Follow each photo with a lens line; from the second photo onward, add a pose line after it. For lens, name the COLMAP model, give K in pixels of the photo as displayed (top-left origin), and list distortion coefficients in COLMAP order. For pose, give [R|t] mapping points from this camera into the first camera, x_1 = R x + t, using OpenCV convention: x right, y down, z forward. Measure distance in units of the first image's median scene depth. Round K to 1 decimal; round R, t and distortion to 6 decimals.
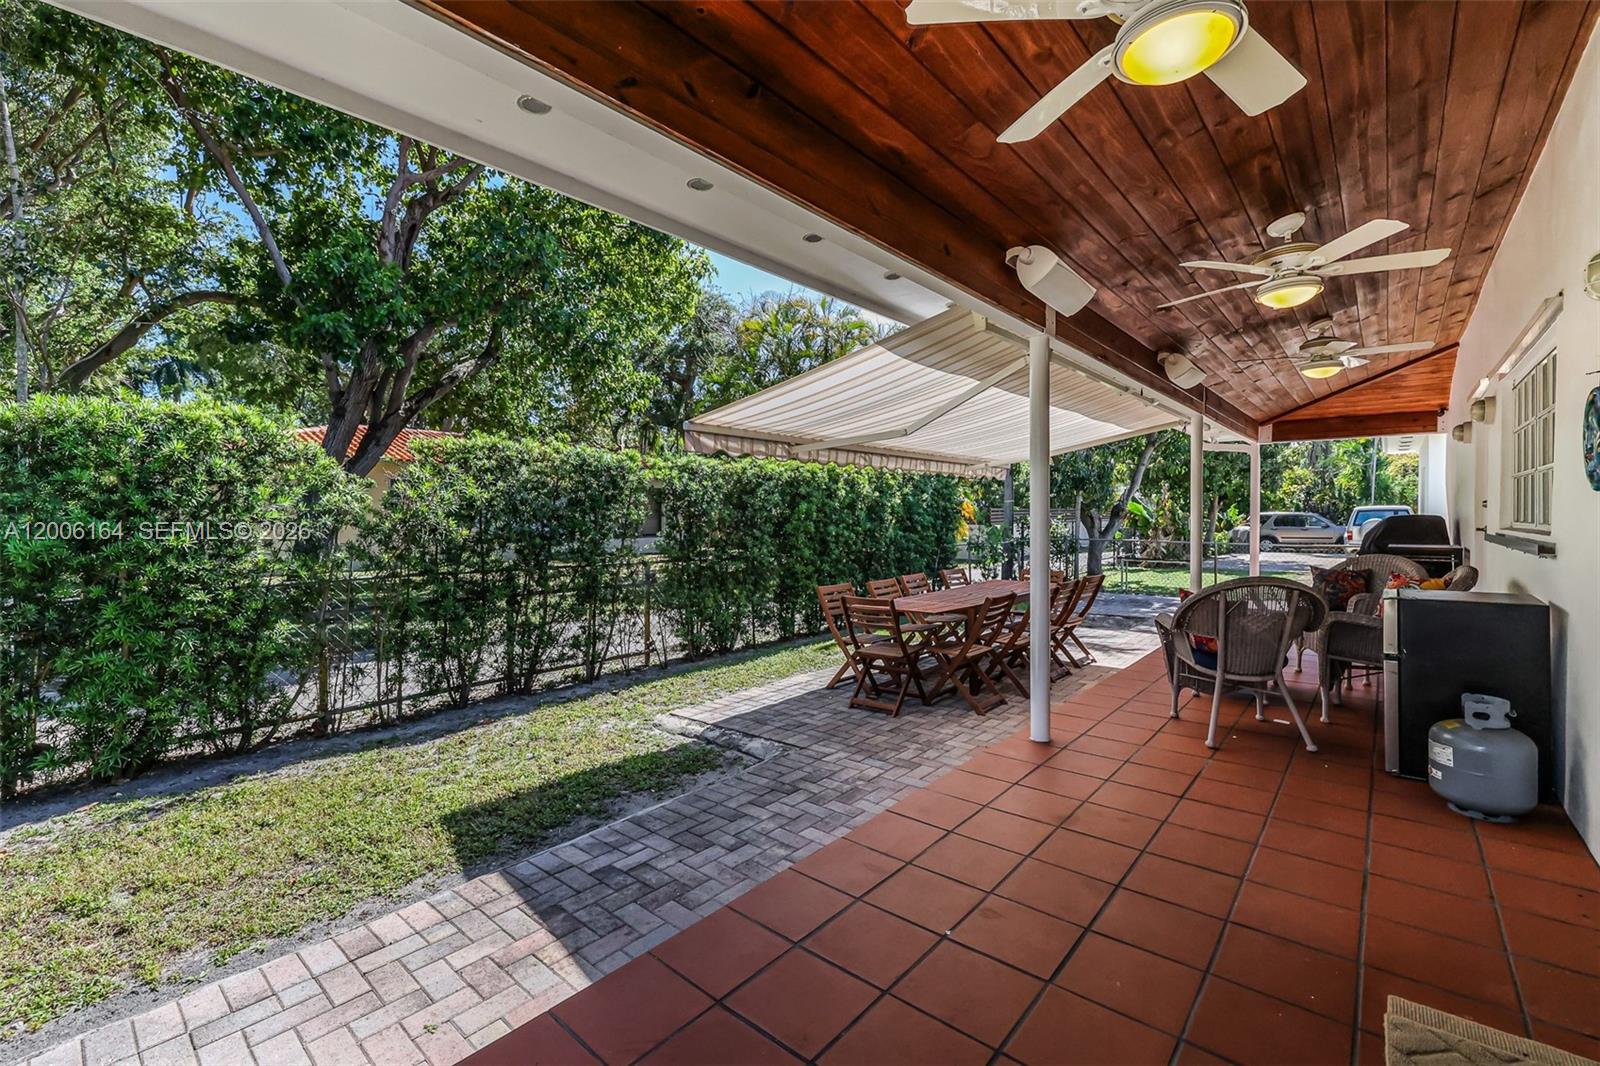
lens RADIAL K [[695.6, 0, 800.0], [0, 695.6, 533.0], [0, 0, 1]] dist [-0.000472, 0.000033]
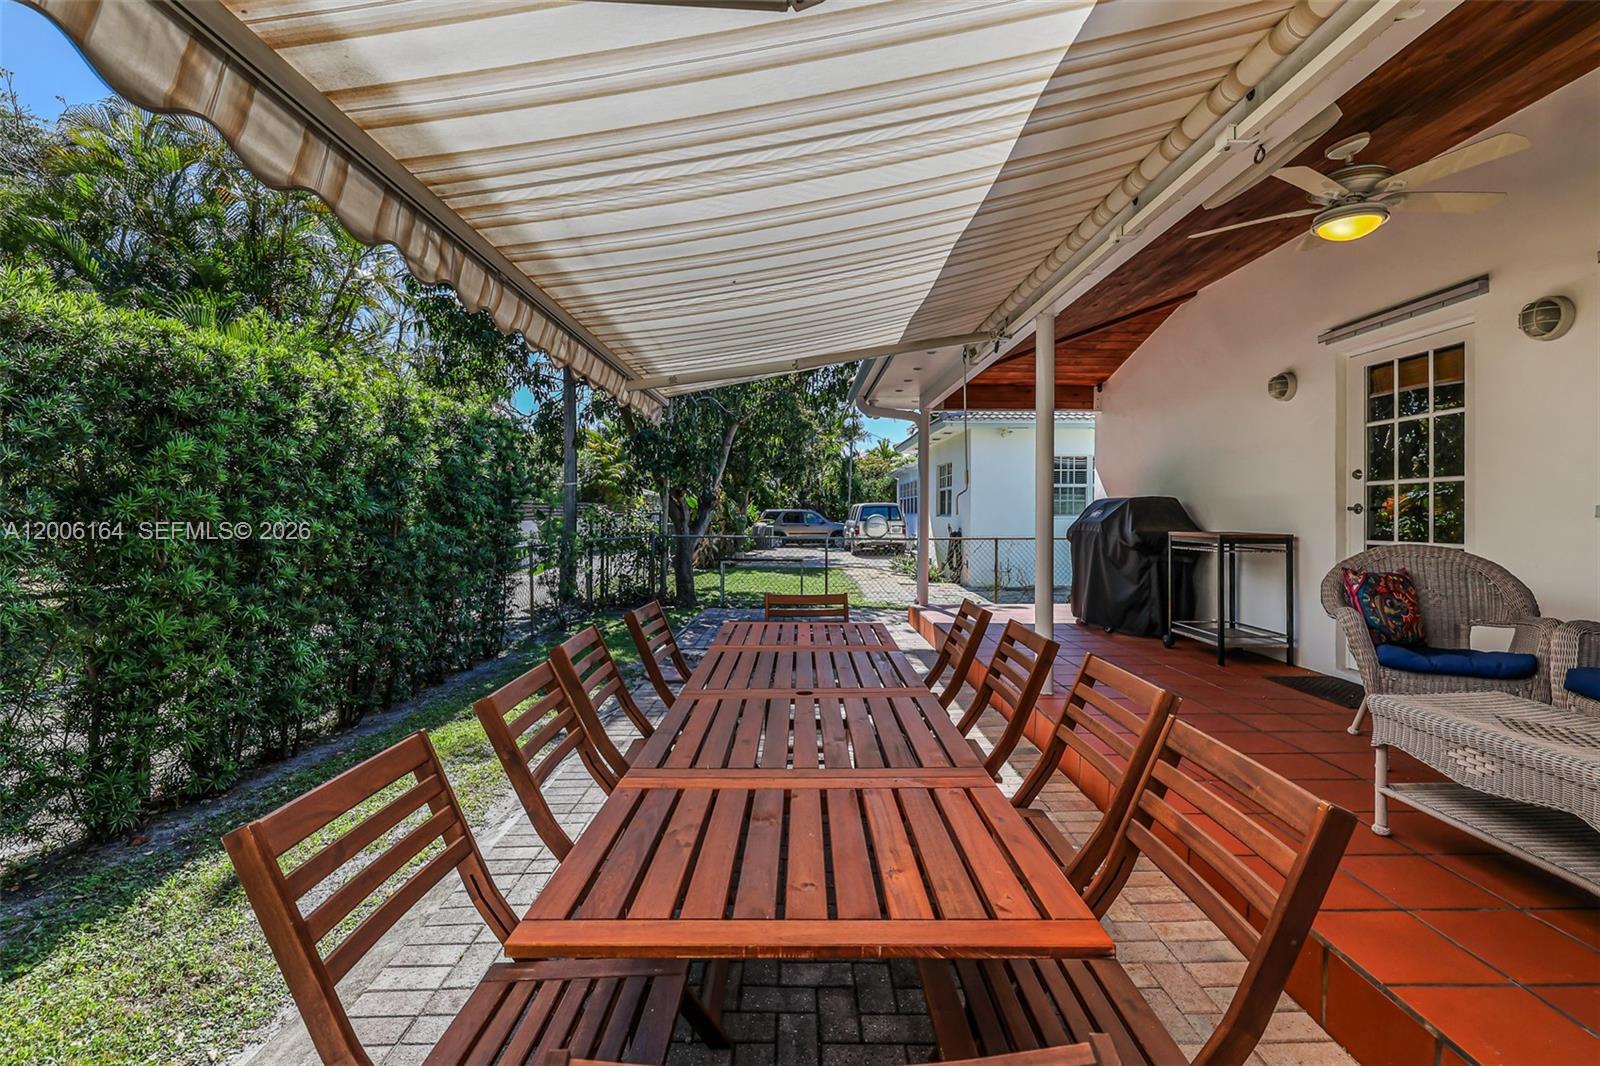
lens RADIAL K [[724.7, 0, 798.2], [0, 724.7, 502.6], [0, 0, 1]] dist [-0.017754, 0.000110]
pose [[0.766146, 0.014244, 0.642509, 0.010173], [0.013371, 0.999185, -0.038095, 0.006904], [-0.642527, 0.037778, 0.765331, 0.477033]]
